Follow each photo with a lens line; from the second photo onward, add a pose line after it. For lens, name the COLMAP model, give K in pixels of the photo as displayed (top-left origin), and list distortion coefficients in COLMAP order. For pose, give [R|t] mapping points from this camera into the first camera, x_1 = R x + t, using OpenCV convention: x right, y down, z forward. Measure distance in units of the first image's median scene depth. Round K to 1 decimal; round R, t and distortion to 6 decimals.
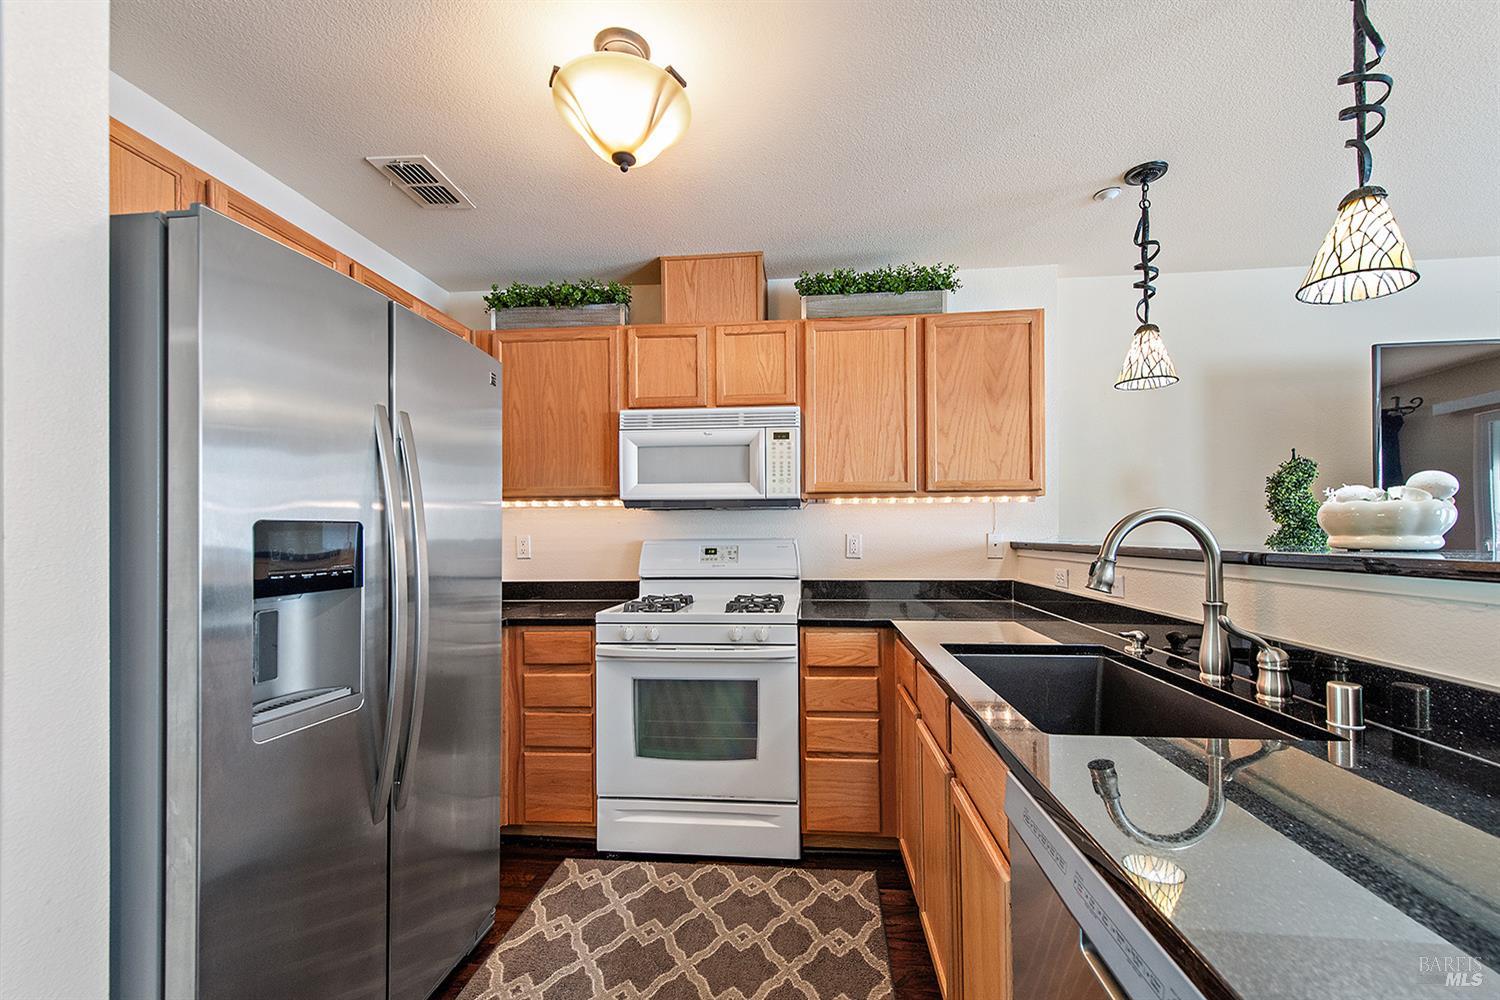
lens RADIAL K [[598.1, 0, 760.0], [0, 598.1, 528.2], [0, 0, 1]] dist [0.016400, -0.003873]
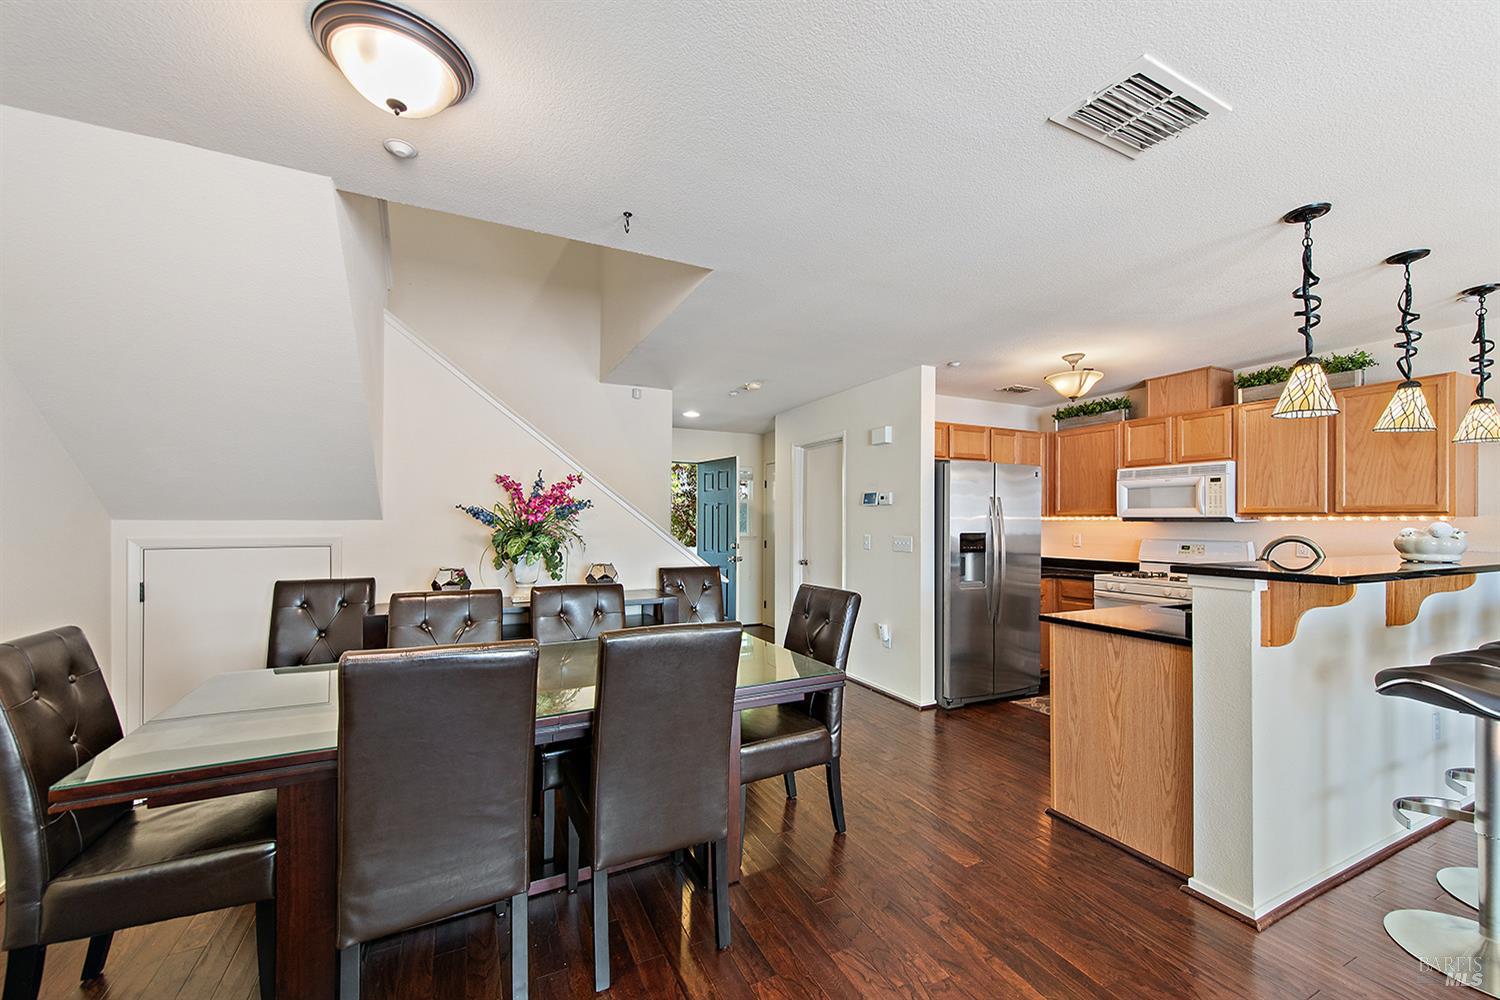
lens RADIAL K [[598.1, 0, 762.2], [0, 598.1, 521.2], [0, 0, 1]] dist [0.016400, -0.003873]
pose [[0.529620, 0.008182, -0.848195, 0.788871], [0.002438, 0.999935, 0.011169, -0.061461], [0.848231, -0.007983, 0.529566, -0.952050]]
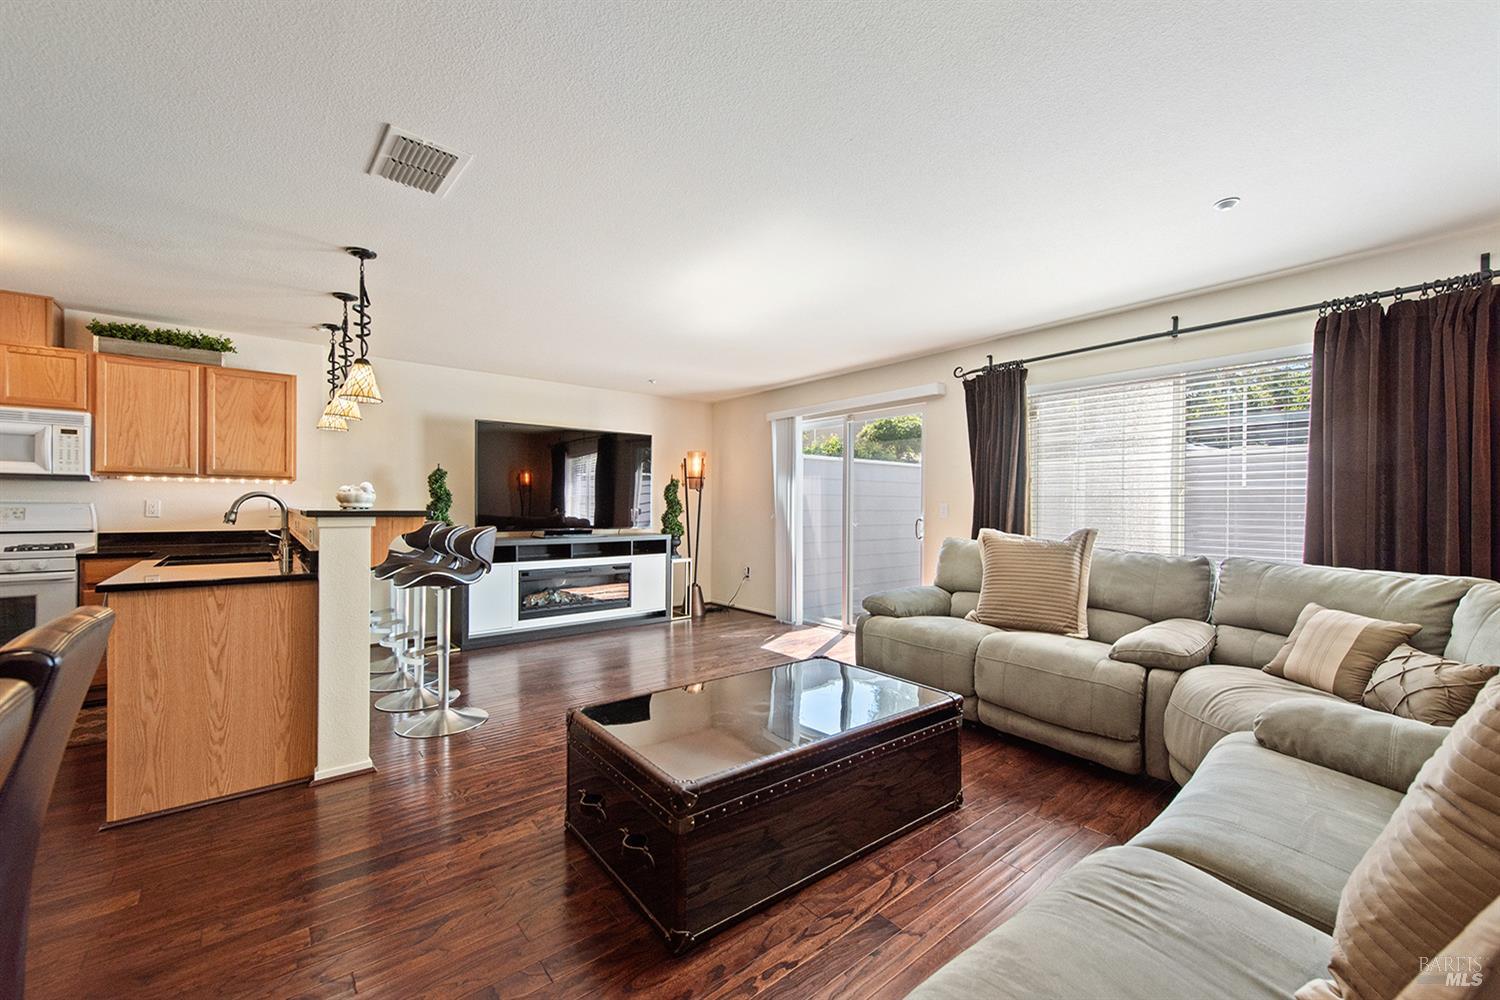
lens RADIAL K [[598.1, 0, 761.6], [0, 598.1, 506.9], [0, 0, 1]] dist [0.016400, -0.003873]
pose [[0.701676, 0.009891, 0.712428, 0.167759], [-0.018675, 0.999815, 0.004512, -0.009607], [-0.712252, -0.016470, 0.701731, -1.234133]]
